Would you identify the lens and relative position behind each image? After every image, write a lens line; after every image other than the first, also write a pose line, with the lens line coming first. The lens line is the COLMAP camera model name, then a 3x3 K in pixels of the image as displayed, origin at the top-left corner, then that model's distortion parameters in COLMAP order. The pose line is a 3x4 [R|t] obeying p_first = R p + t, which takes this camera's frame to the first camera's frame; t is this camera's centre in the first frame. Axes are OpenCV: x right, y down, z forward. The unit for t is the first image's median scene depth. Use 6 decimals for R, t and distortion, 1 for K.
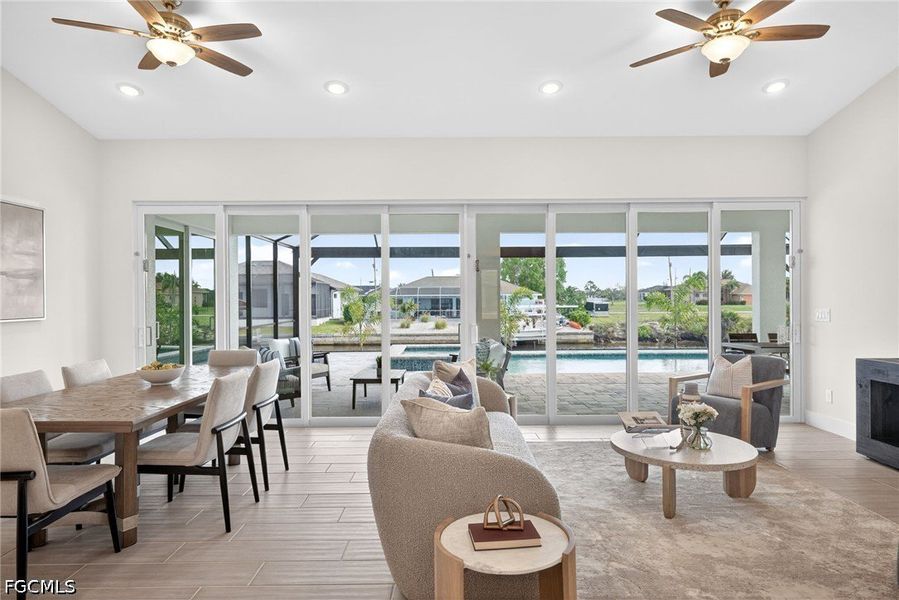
lens RADIAL K [[527.4, 0, 449.5], [0, 527.4, 300.0], [0, 0, 1]] dist [0.003581, 0.000679]
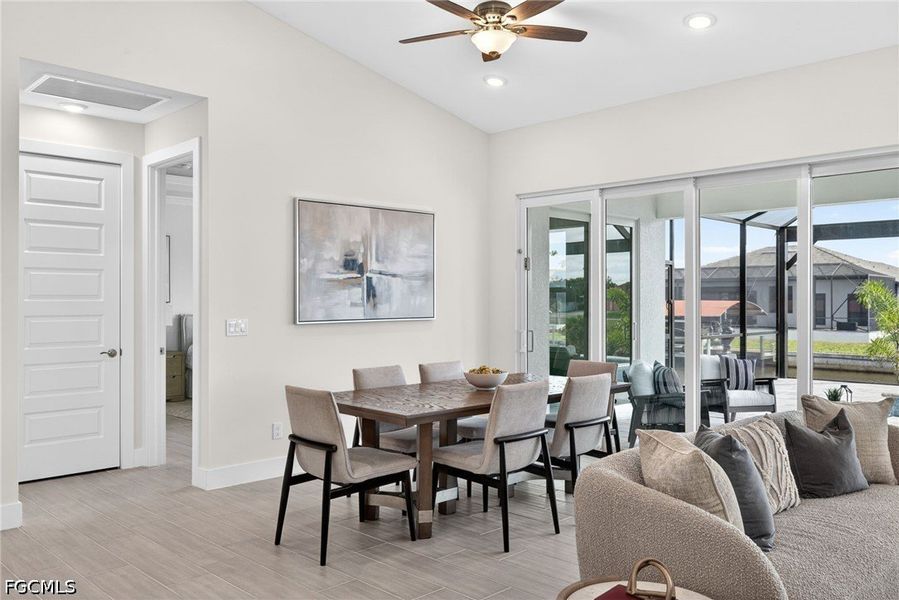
lens RADIAL K [[735.7, 0, 449.5], [0, 735.7, 300.0], [0, 0, 1]] dist [0.001492, -0.003430]
pose [[0.705086, 0.006413, -0.709093, 0.162338], [-0.008059, 0.999967, 0.001030, -0.001673], [0.709076, 0.004989, 0.705115, 0.004791]]
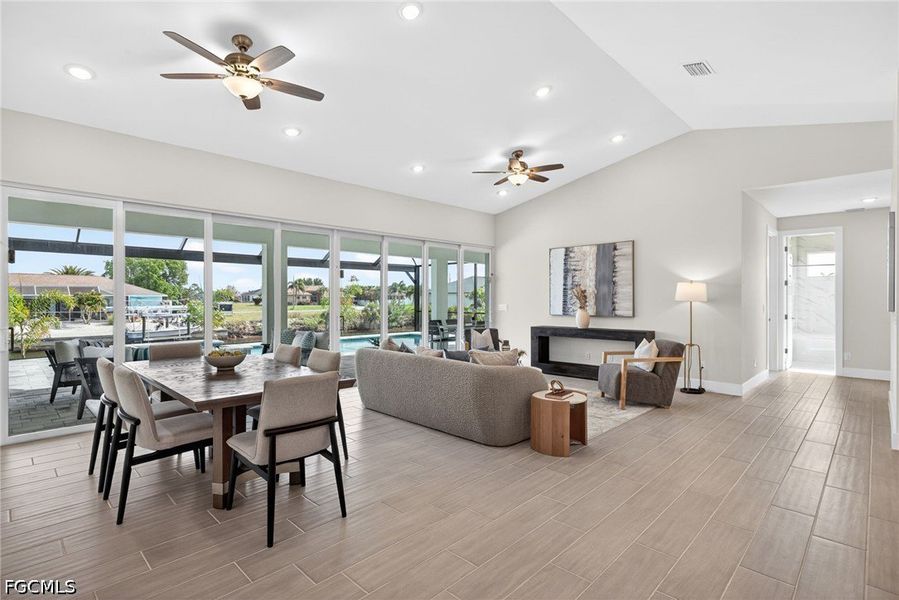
lens RADIAL K [[439.9, 0, 449.5], [0, 439.9, 300.0], [0, 0, 1]] dist [0.000638, 0.000236]
pose [[0.700835, 0.003610, 0.713314, -0.409639], [-0.001384, 0.999992, -0.003701, 0.004581], [-0.713322, 0.001607, 0.700835, -0.008598]]
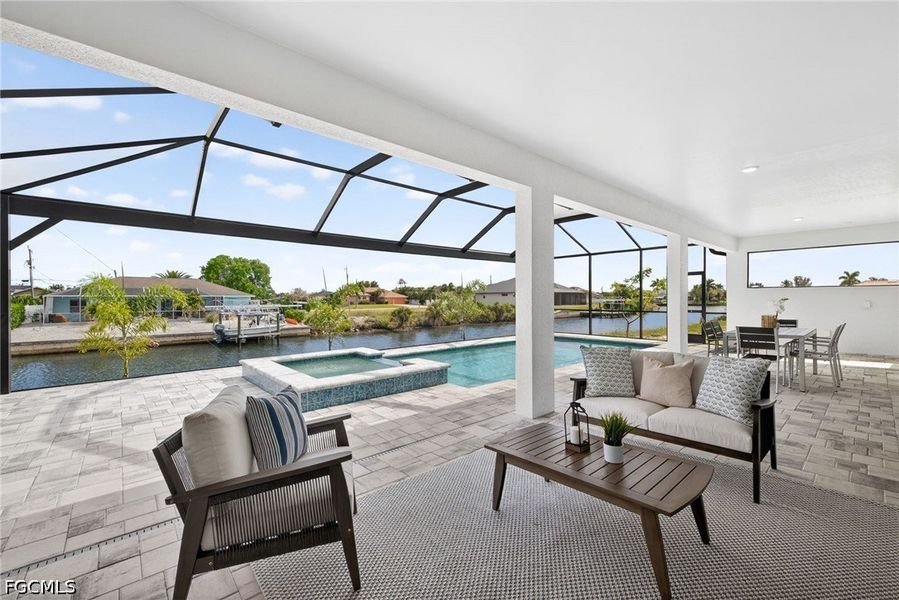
lens RADIAL K [[374.7, 0, 449.5], [0, 374.7, 300.0], [0, 0, 1]] dist [0.007991, -0.000049]
pose [[0.751774, 0.000182, 0.659420, -0.370232], [0.002492, 0.999992, -0.003117, 0.015560], [-0.659416, 0.003986, 0.751768, 0.766930]]
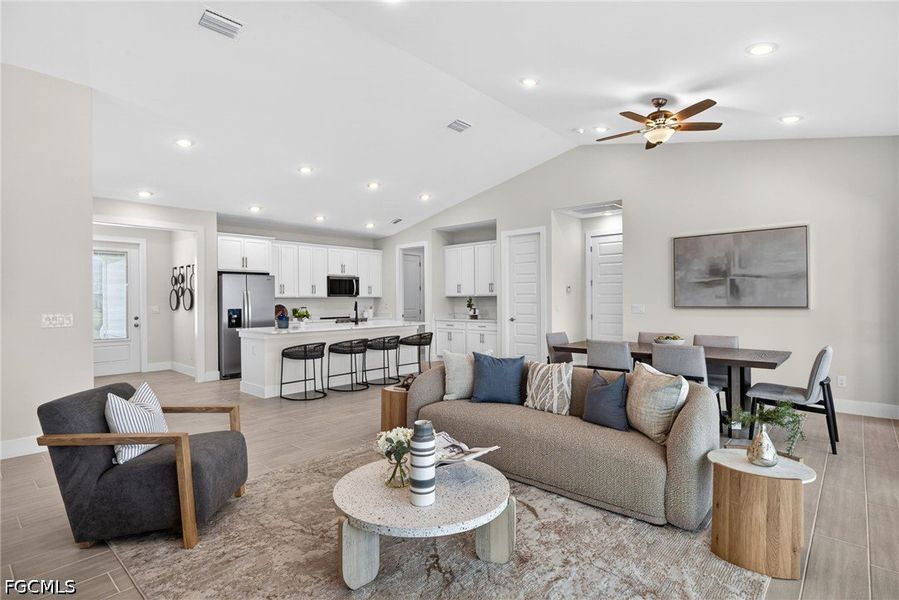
lens RADIAL K [[445.4, 0, 449.5], [0, 445.4, 300.0], [0, 0, 1]] dist [-0.001105, -0.000286]
pose [[-0.672759, 0.012012, -0.739764, 0.386056], [0.008401, 0.999928, 0.008596, -0.000629], [0.739814, -0.000432, -0.672811, 0.642463]]
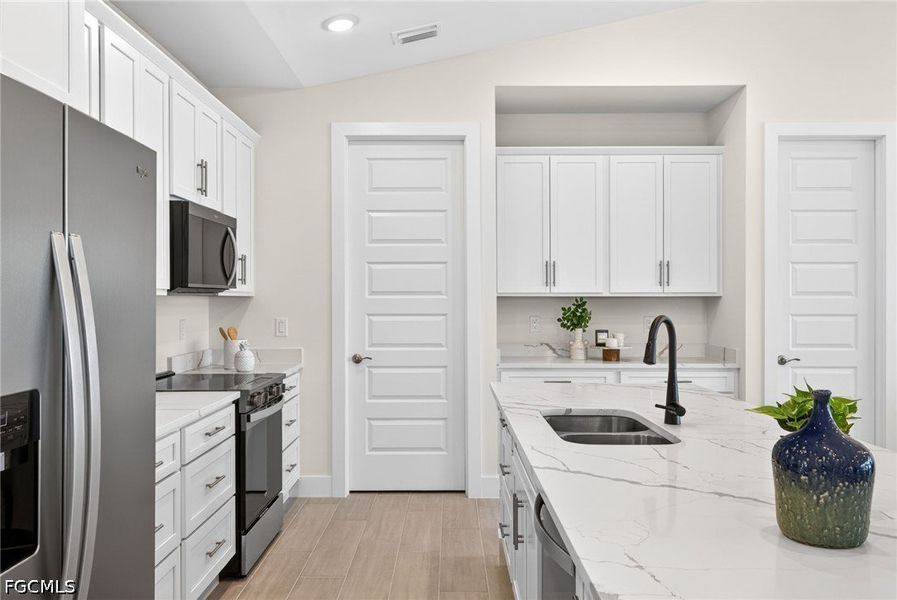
lens RADIAL K [[713.6, 0, 448.5], [0, 713.6, 300.0], [0, 0, 1]] dist [-0.008214, 0.000324]
pose [[-0.012357, 0.008576, -0.999887, 0.150823], [-0.005160, 0.999949, 0.008640, -0.001037], [0.999910, 0.005267, -0.012312, -0.223059]]
